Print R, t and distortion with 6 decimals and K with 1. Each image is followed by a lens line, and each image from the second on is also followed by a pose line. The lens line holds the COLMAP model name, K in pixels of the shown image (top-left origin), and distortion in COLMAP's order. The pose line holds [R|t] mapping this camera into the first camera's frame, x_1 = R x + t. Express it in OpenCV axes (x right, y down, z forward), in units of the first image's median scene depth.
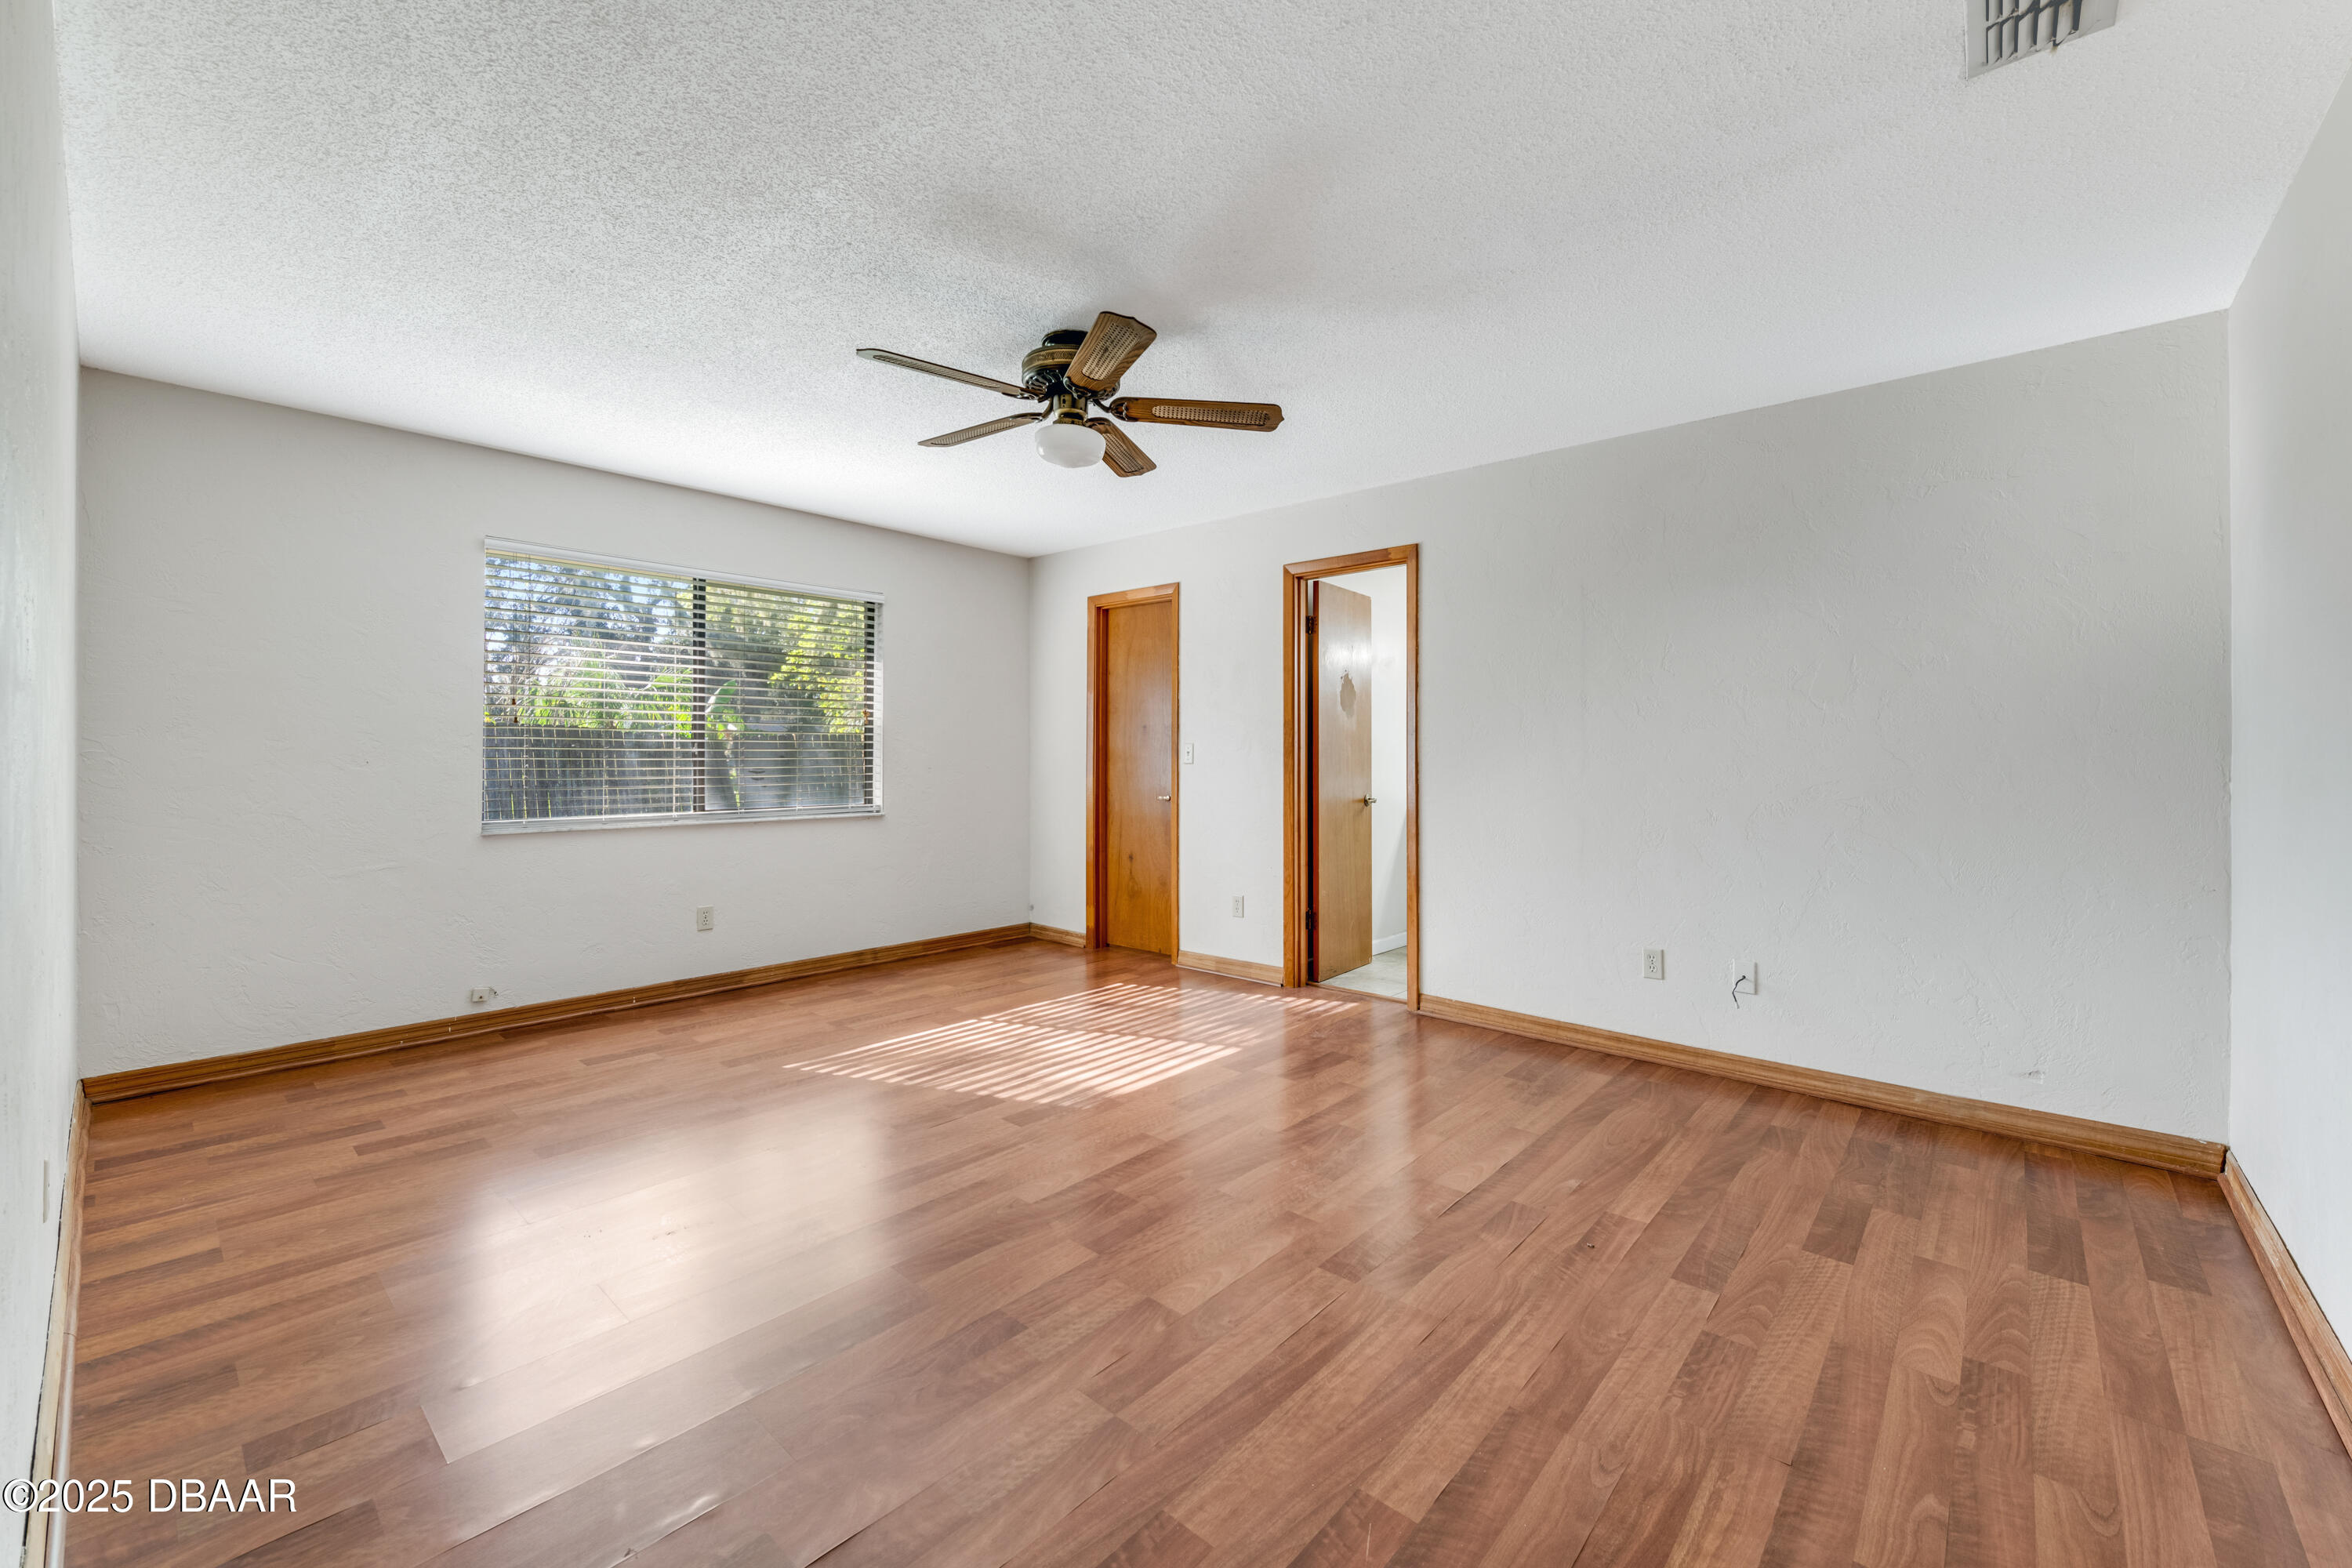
lens RADIAL K [[956.1, 0, 1176.4], [0, 956.1, 775.2], [0, 0, 1]] dist [-0.019349, -0.000629]
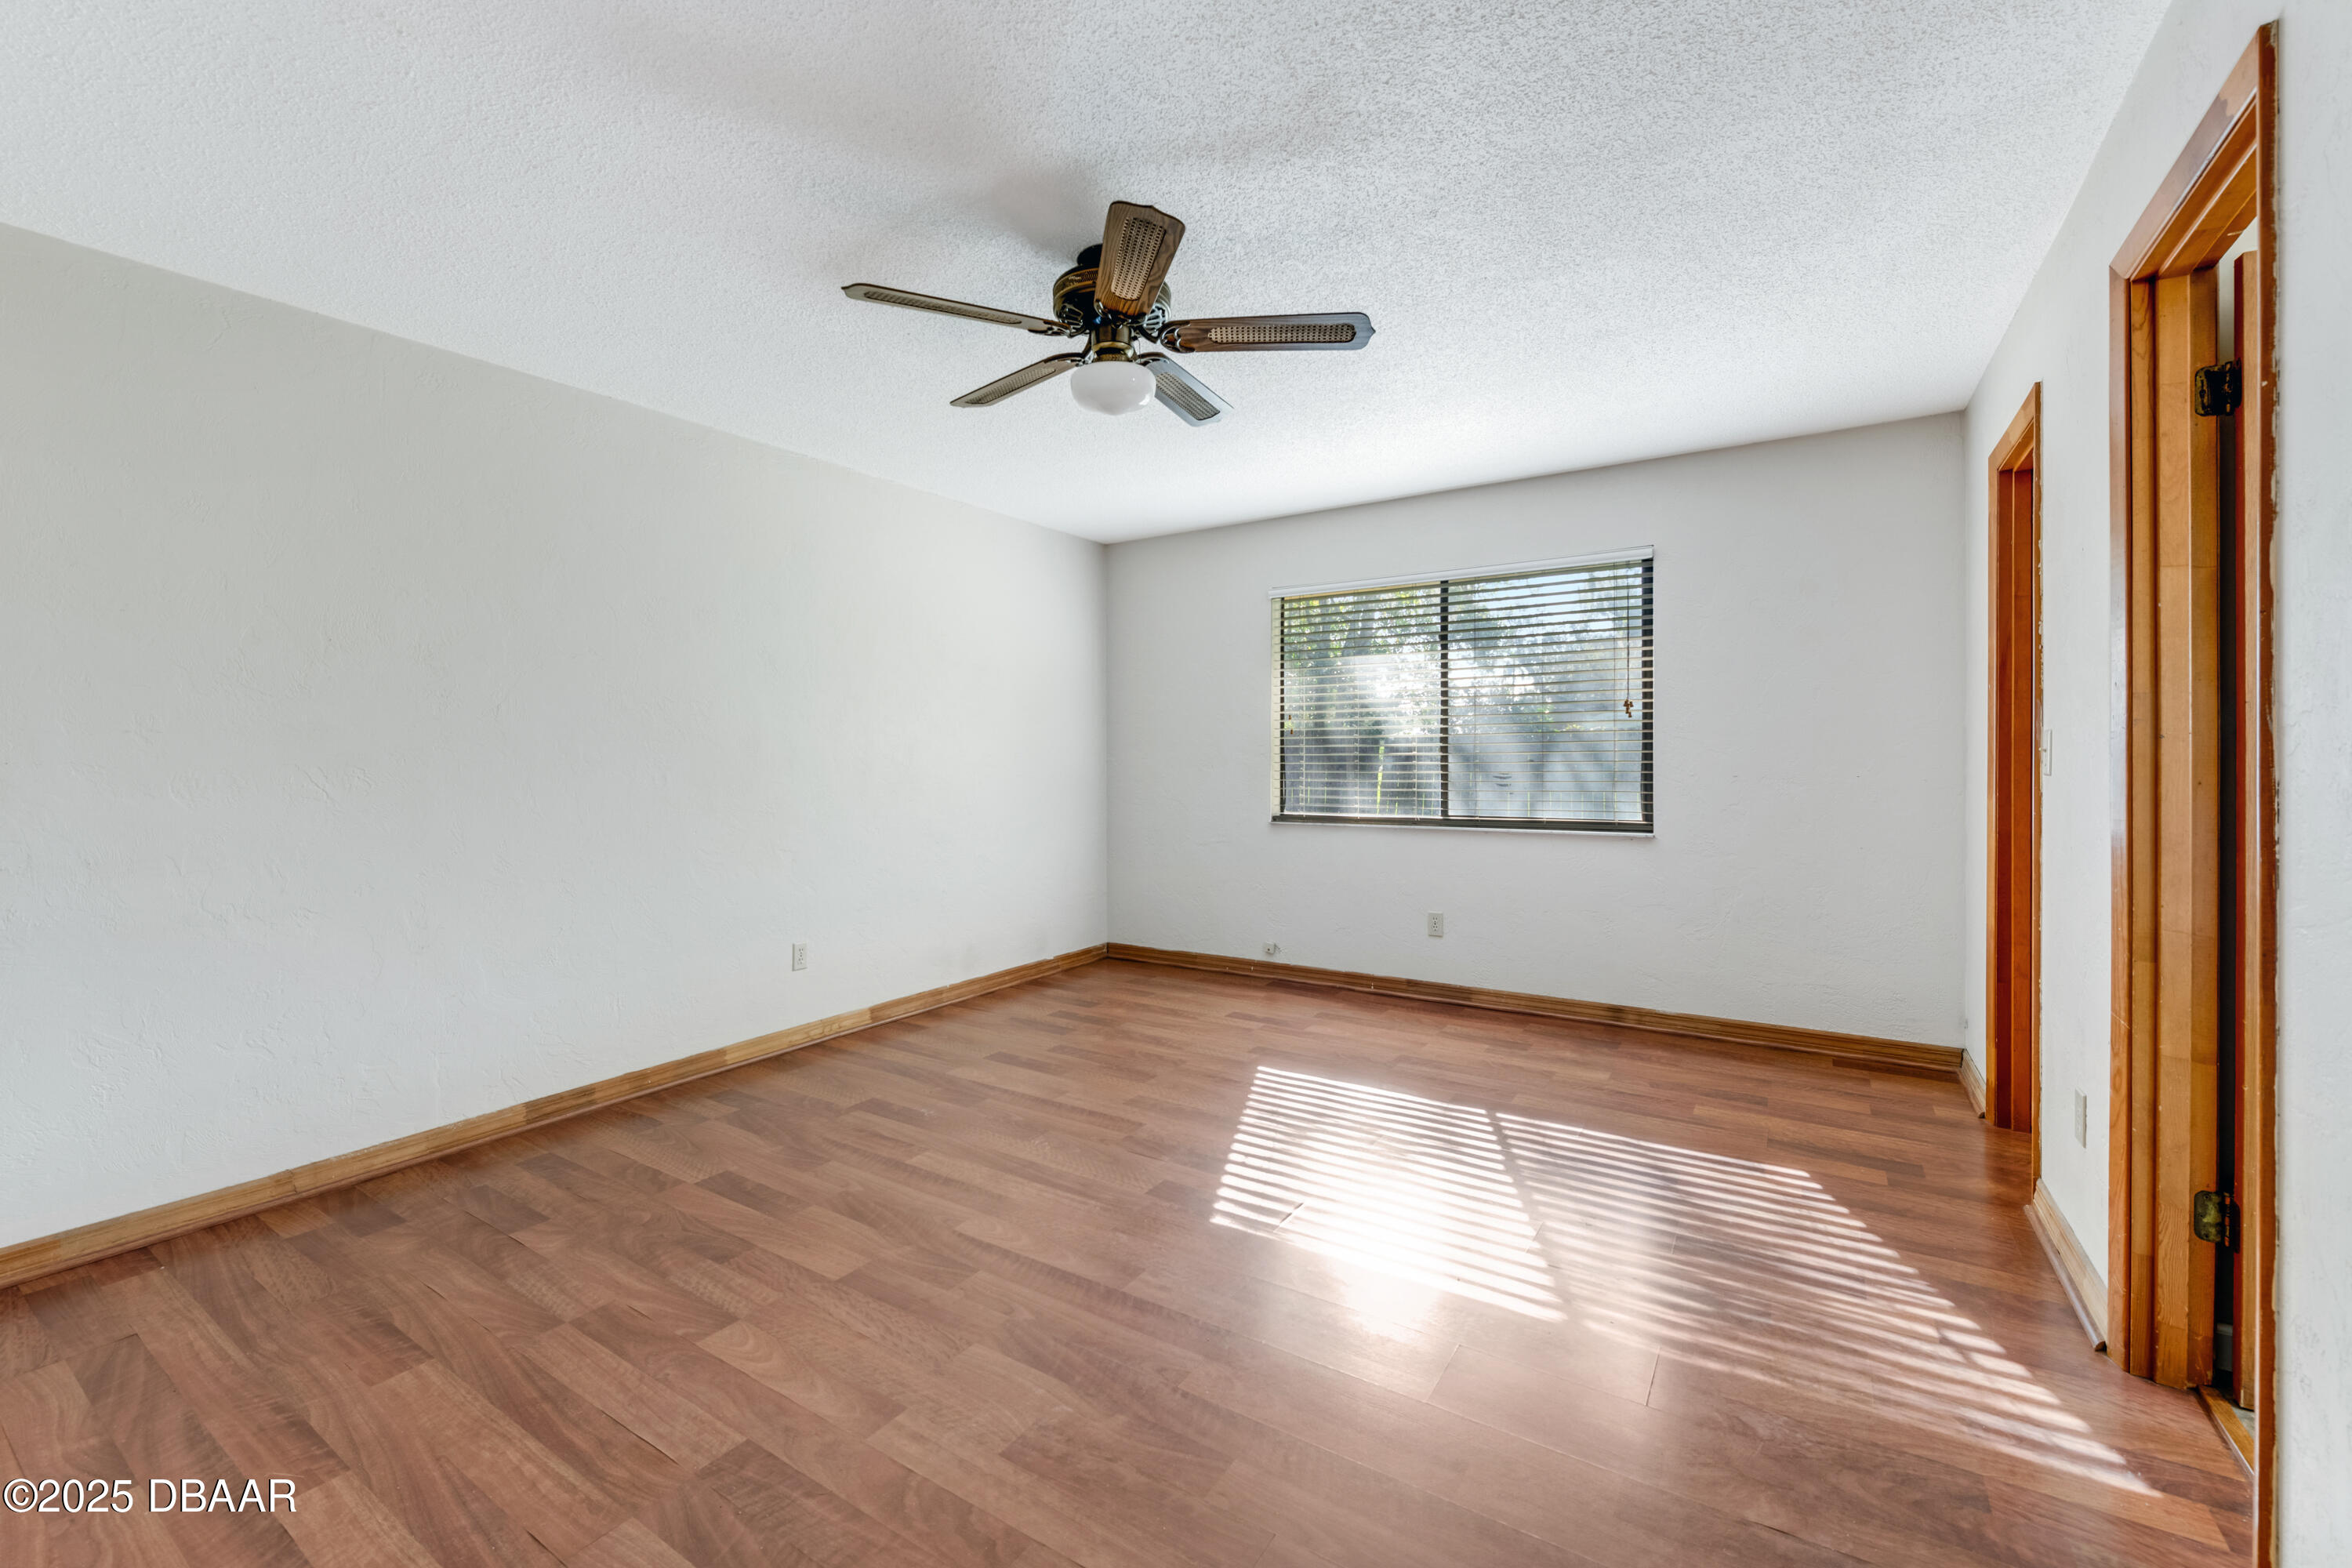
lens RADIAL K [[956.1, 0, 1161.4], [0, 956.1, 774.7], [0, 0, 1]] dist [-0.019349, -0.000629]
pose [[0.152112, 0.015792, -0.988237, 0.556936], [-0.017200, 0.999763, 0.013329, -0.017043], [0.988214, 0.014970, 0.152348, 0.717026]]
